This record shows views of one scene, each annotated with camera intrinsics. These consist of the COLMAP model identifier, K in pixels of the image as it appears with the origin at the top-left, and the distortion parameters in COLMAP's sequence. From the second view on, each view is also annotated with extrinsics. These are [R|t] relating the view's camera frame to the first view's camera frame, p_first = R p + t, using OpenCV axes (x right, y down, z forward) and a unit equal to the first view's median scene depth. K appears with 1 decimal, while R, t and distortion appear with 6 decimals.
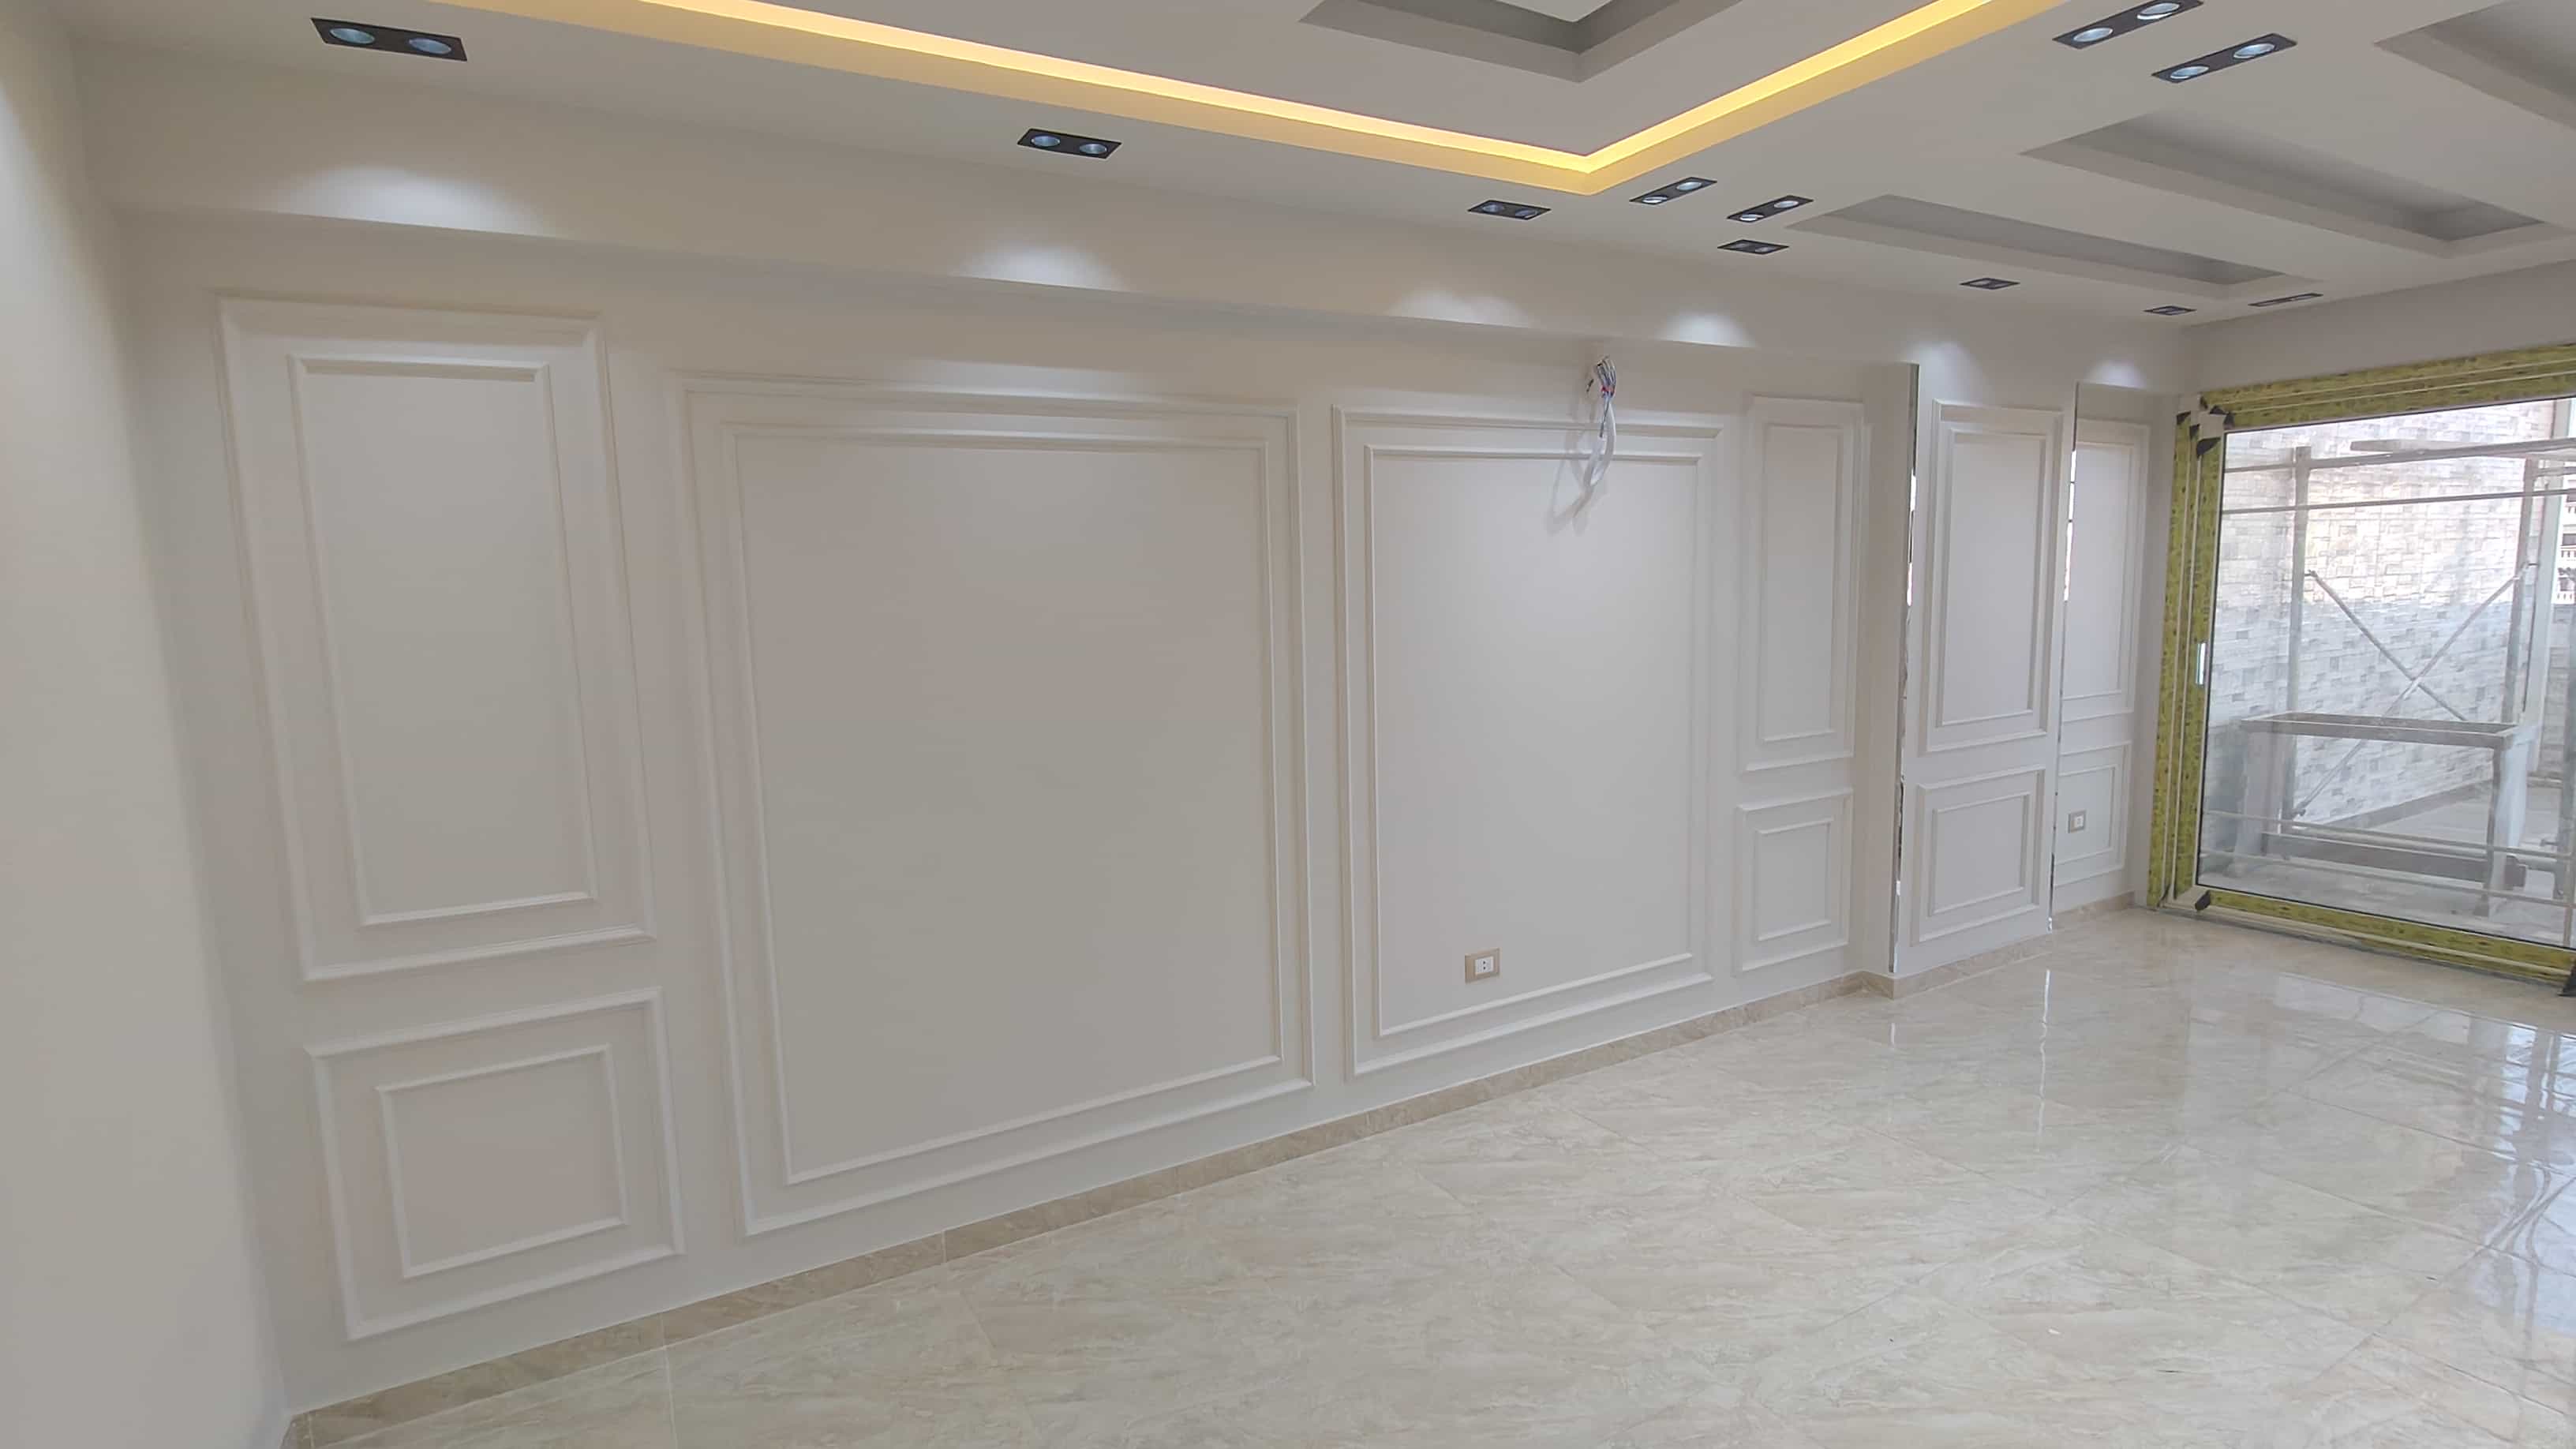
lens RADIAL K [[1207.0, 0, 1264.1], [0, 1207.0, 764.1], [0, 0, 1]] dist [-0.008551, 0.002361]
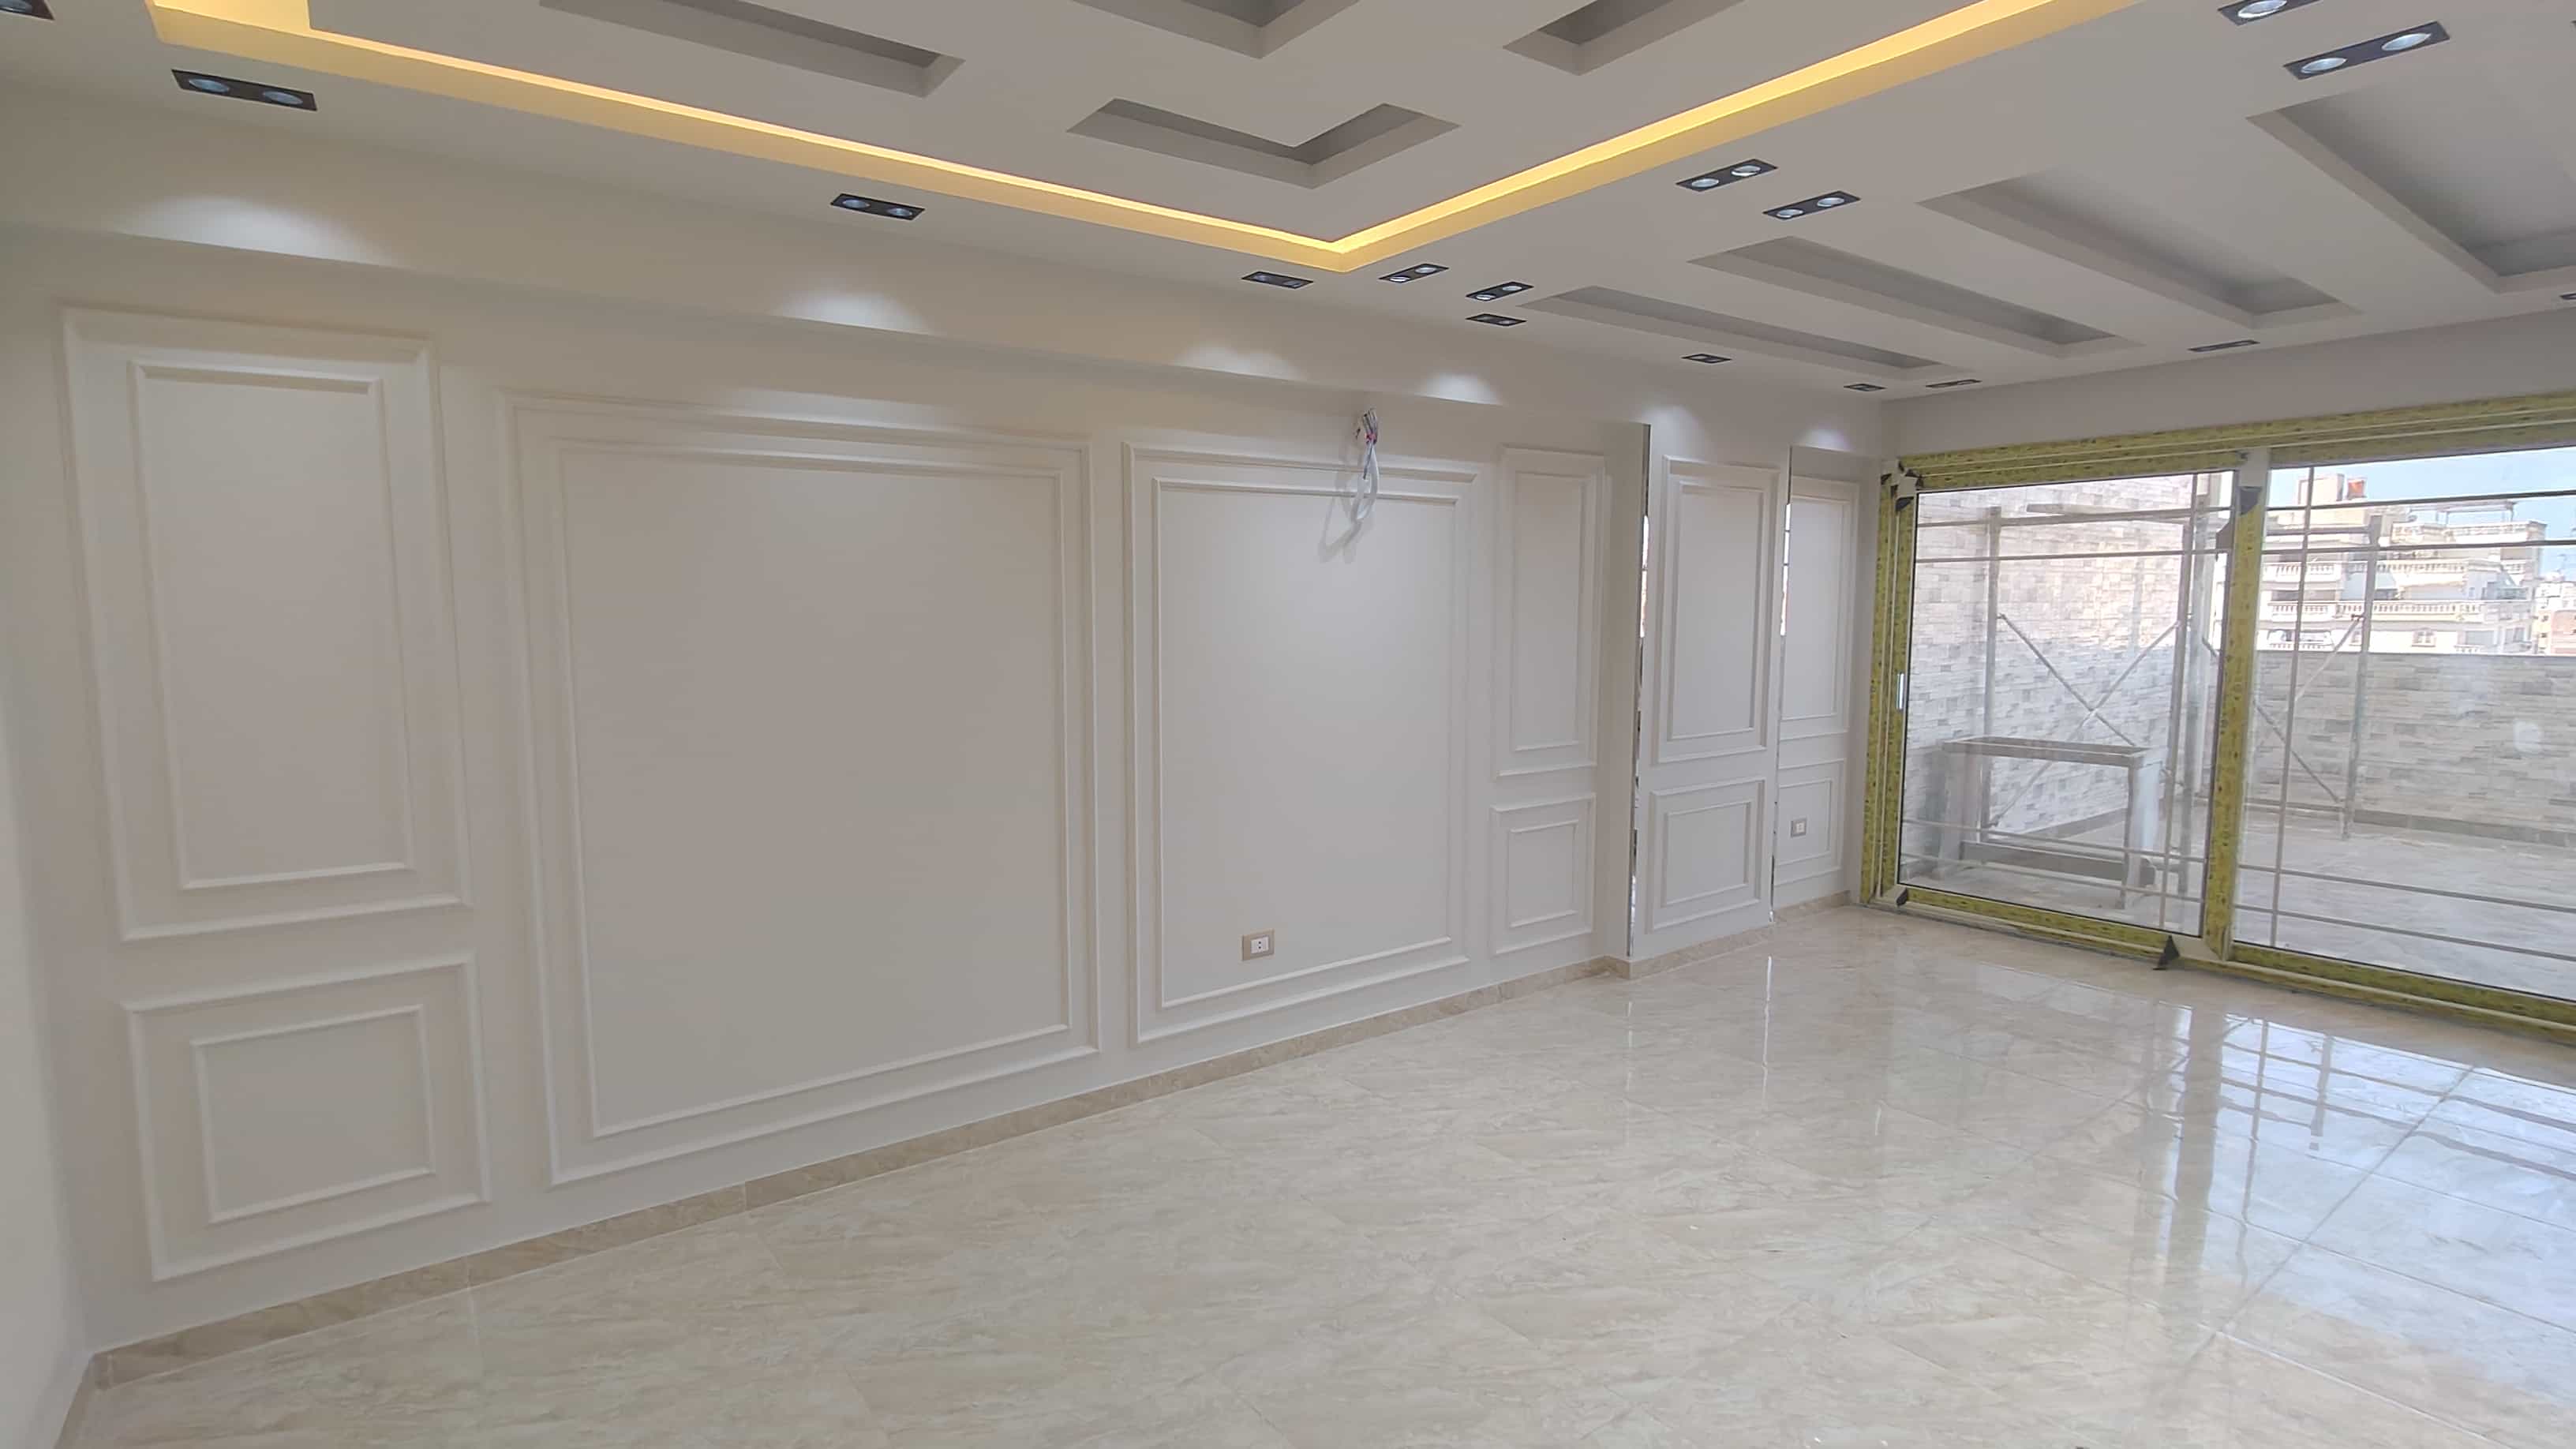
lens RADIAL K [[1207.0, 0, 1258.3], [0, 1207.0, 752.3], [0, 0, 1]] dist [-0.008551, 0.002361]
pose [[0.992580, 0.012531, 0.120946, 0.052195], [-0.009294, 0.999584, -0.027285, 0.022789], [-0.121237, 0.025958, 0.992284, -0.130166]]
